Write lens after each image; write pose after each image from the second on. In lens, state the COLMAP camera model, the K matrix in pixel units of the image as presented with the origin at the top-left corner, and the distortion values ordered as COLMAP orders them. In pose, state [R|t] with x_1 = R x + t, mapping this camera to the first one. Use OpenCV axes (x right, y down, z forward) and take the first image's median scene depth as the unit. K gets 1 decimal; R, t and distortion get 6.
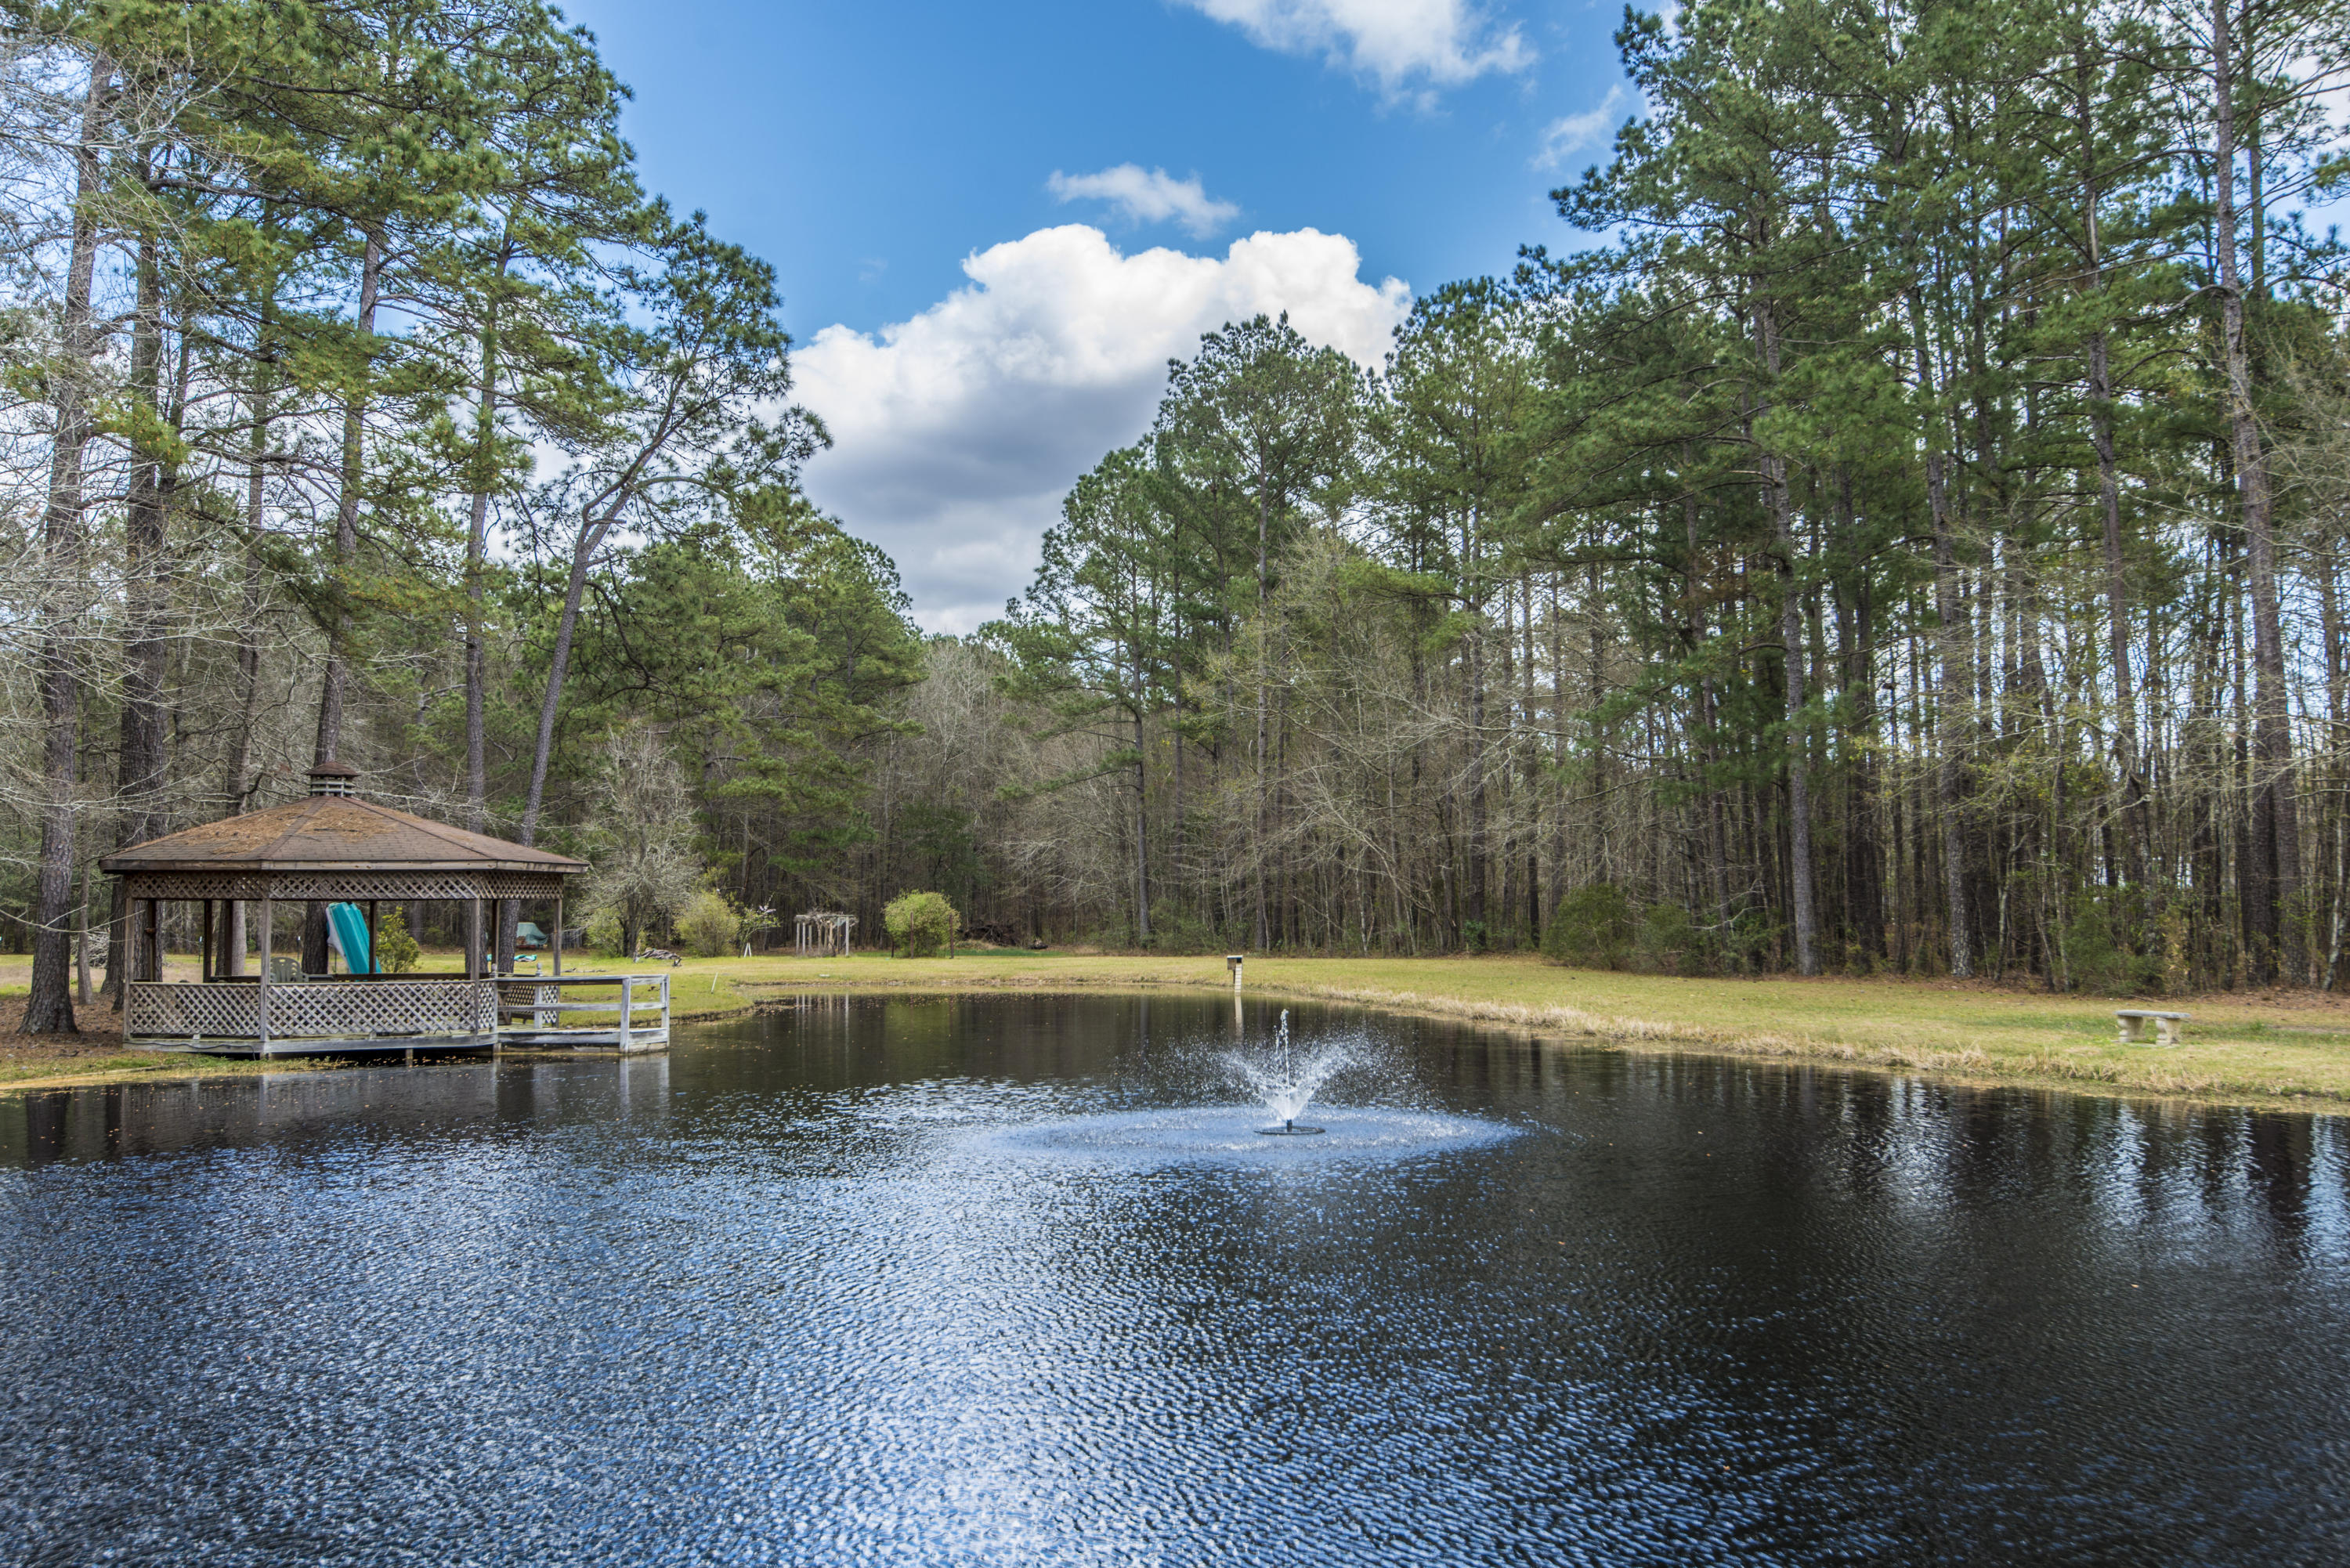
lens RADIAL K [[2322.1, 0, 1133.9], [0, 2322.1, 841.2], [0, 0, 1]] dist [0.030844, 0.000000]
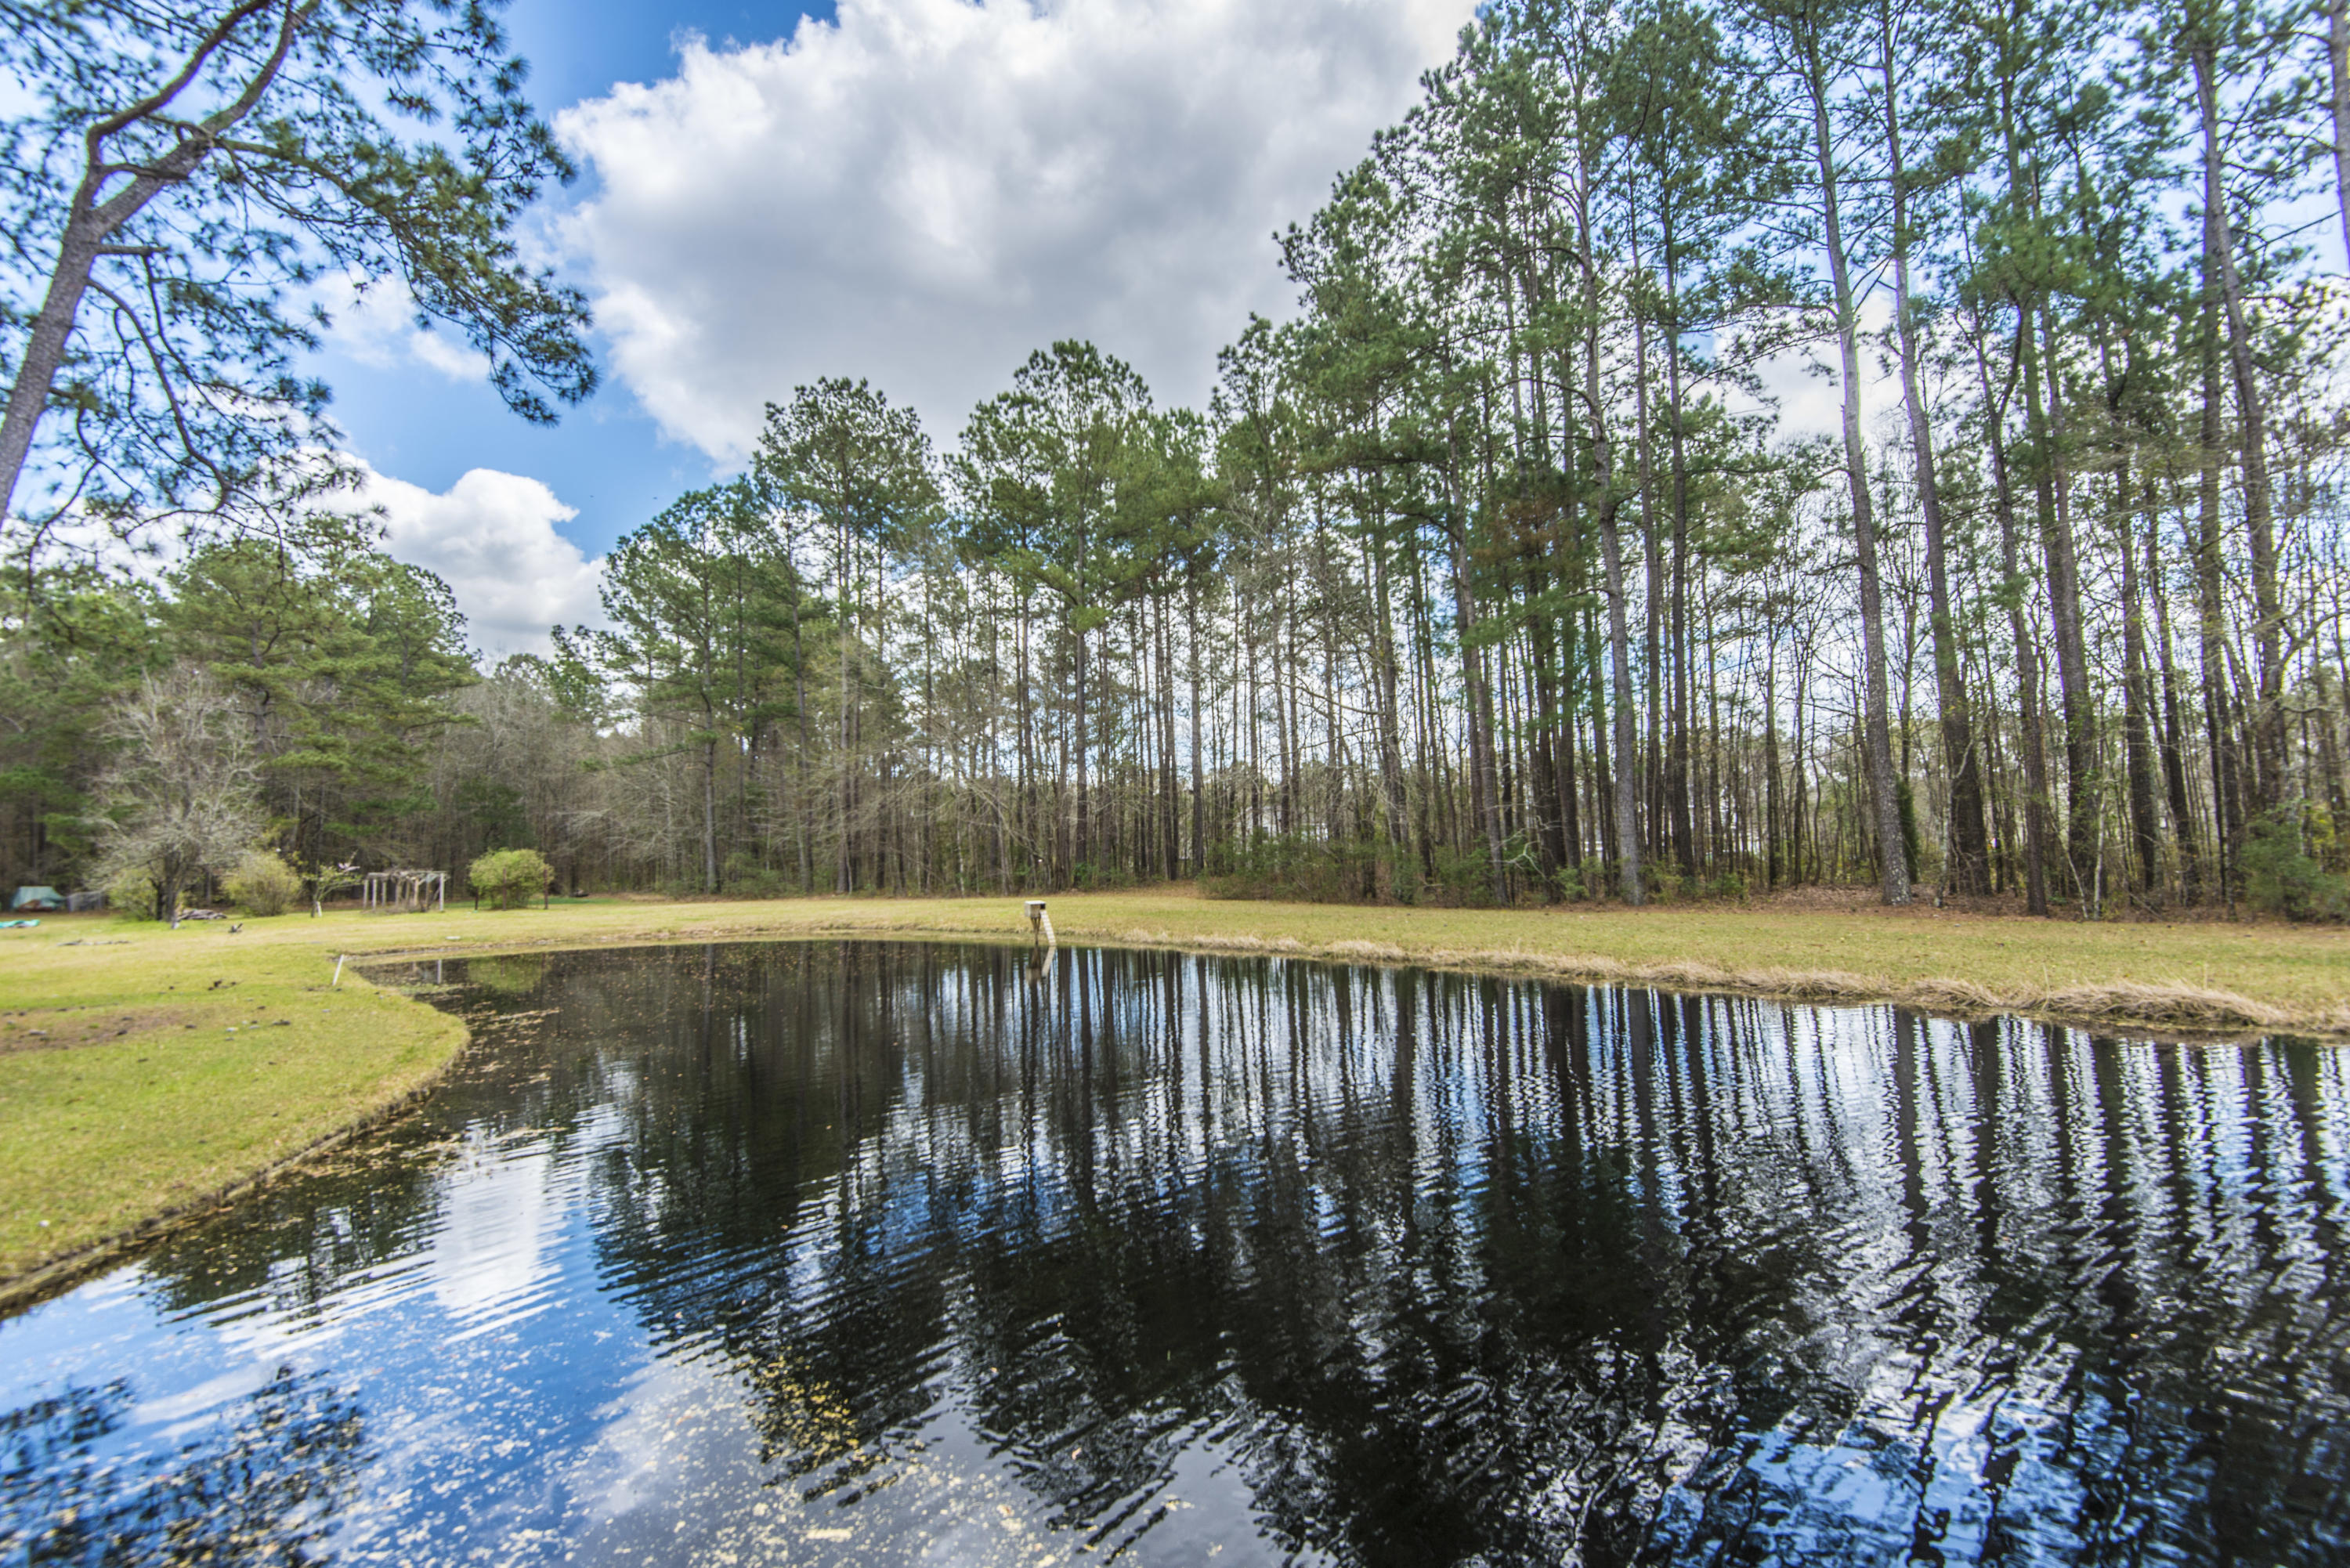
lens RADIAL K [[1152.3, 0, 1177.1], [0, 1152.3, 793.2], [0, 0, 1]] dist [0.003249, 0.000031]
pose [[0.873719, 0.016393, 0.486155, -0.102216], [0.000642, 0.999392, -0.034853, 0.018069], [-0.486431, 0.030764, 0.873177, 0.459736]]
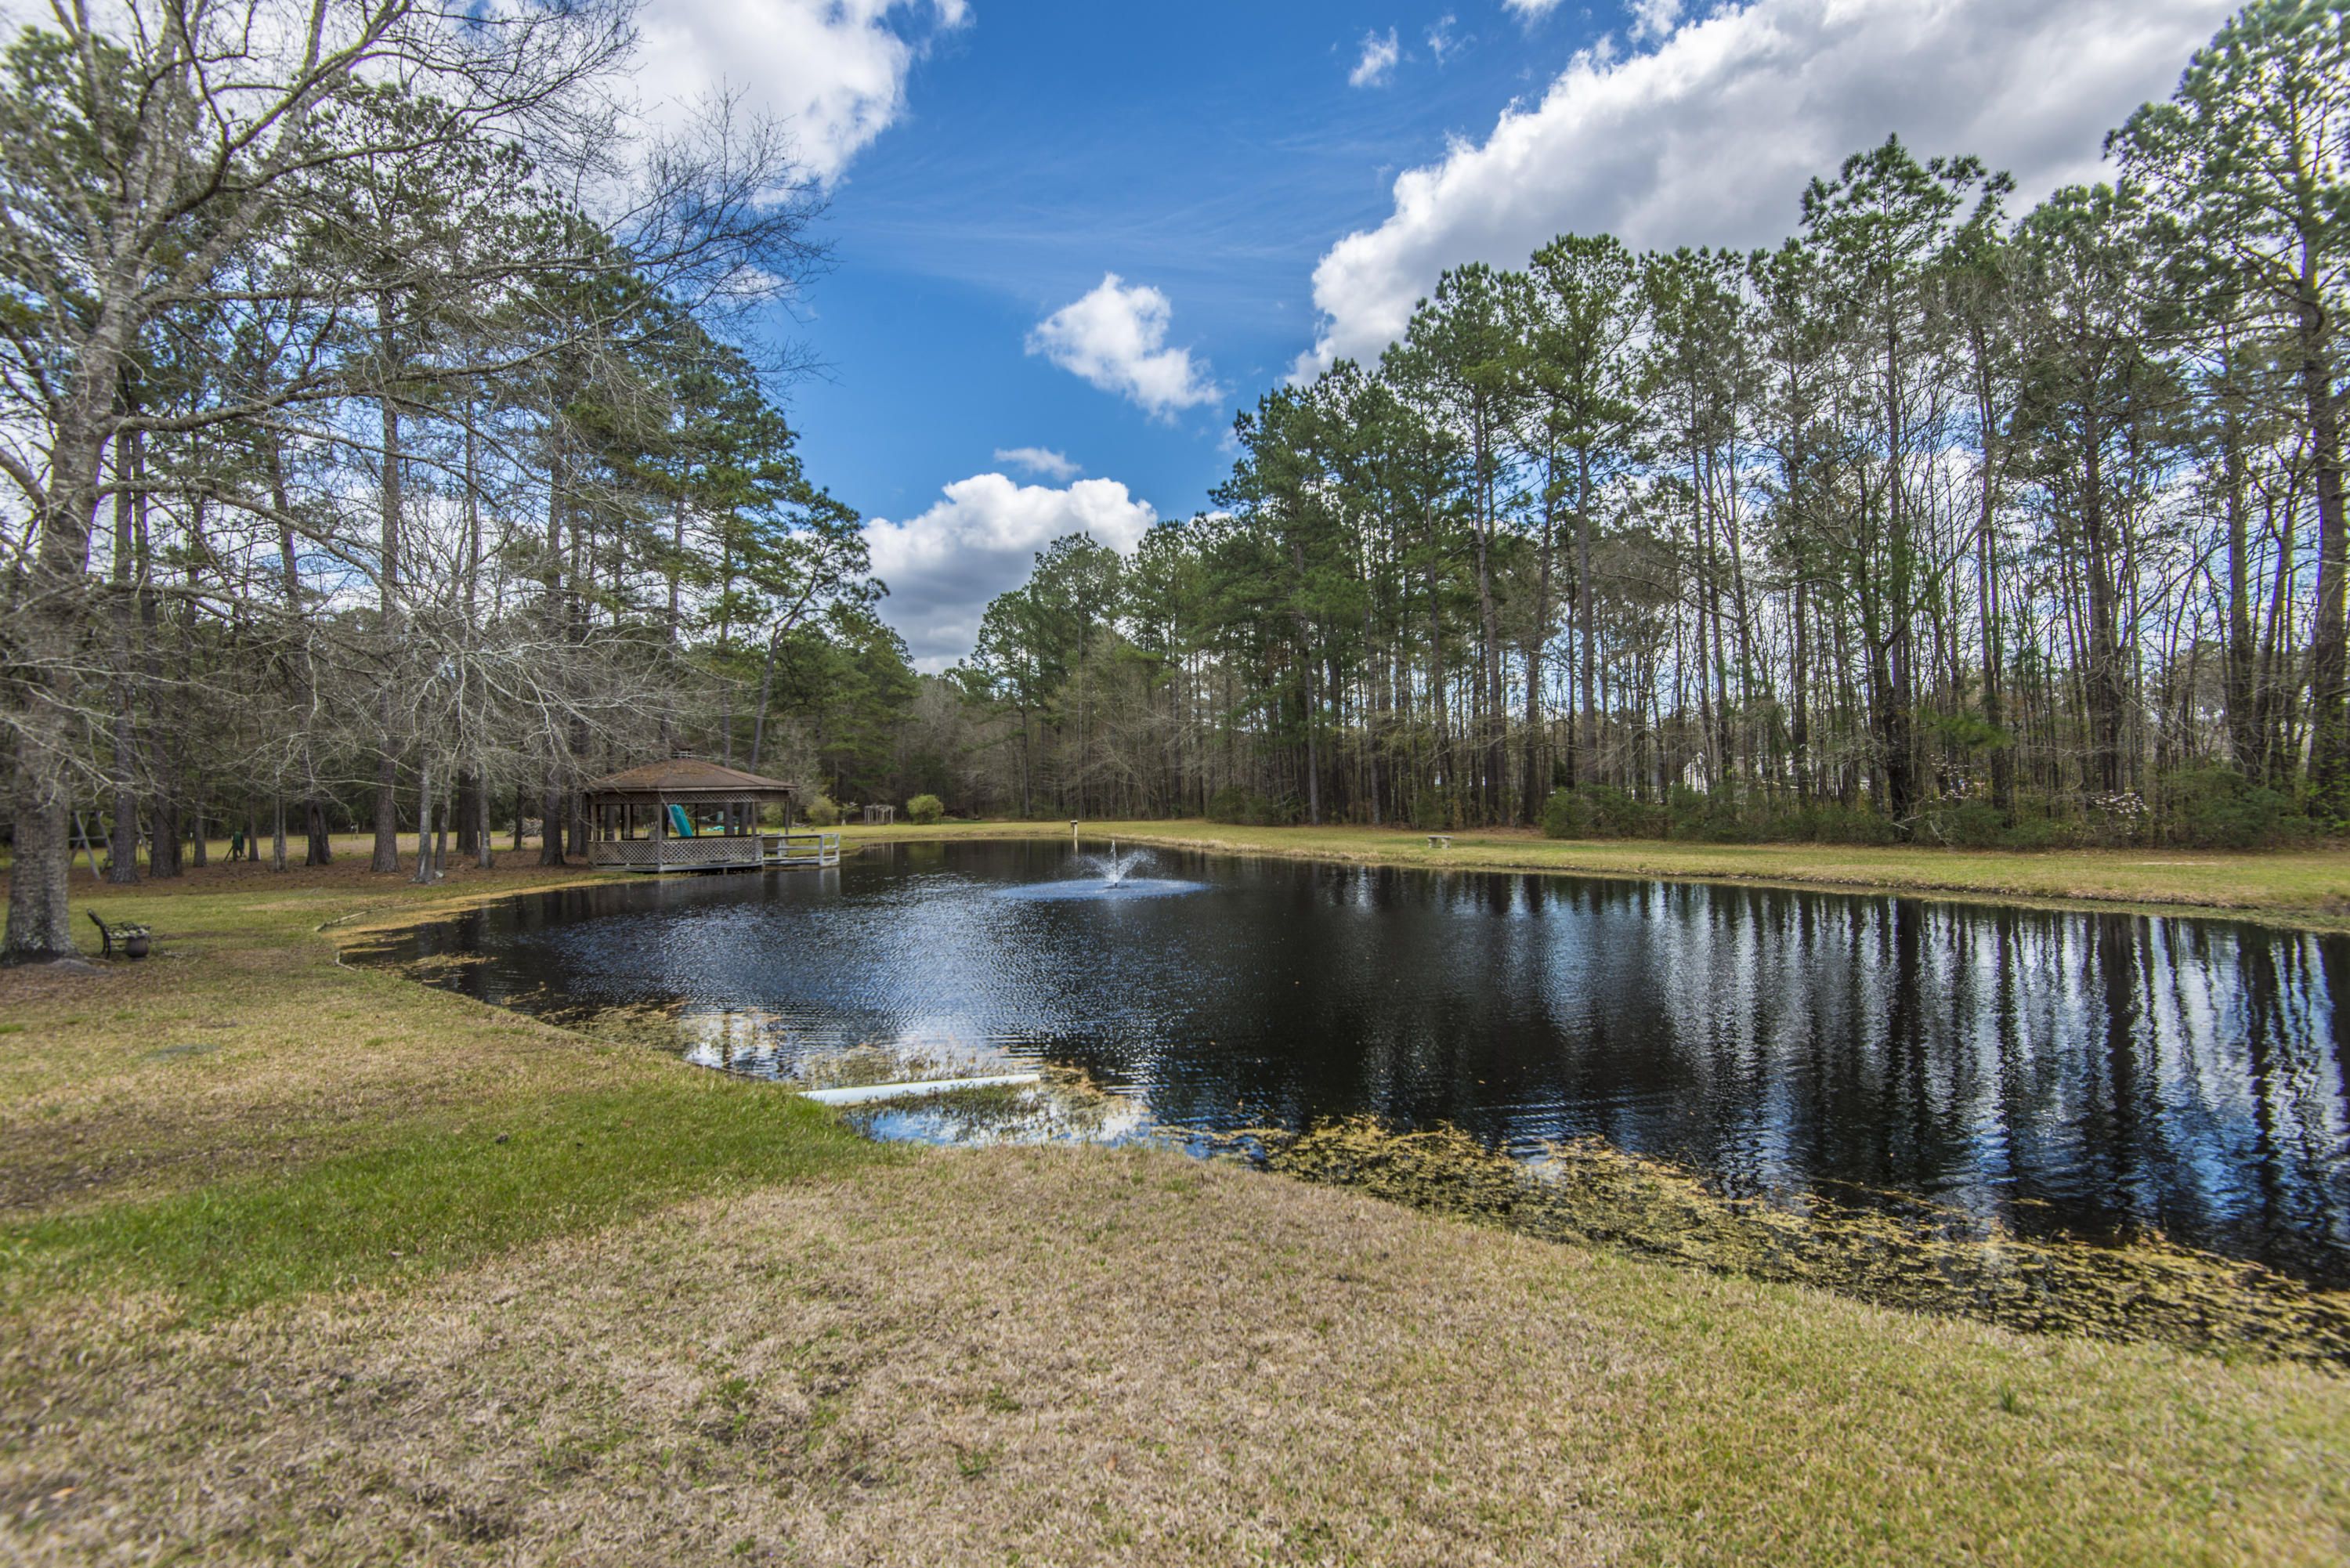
lens RADIAL K [[1106.0, 0, 1167.6], [0, 1106.0, 795.0], [0, 0, 1]] dist [-0.000098, 0.000017]
pose [[0.989740, -0.014371, 0.142152, -0.016741], [0.010710, 0.999592, 0.026487, -0.003518], [-0.142475, -0.024693, 0.989490, -0.074159]]
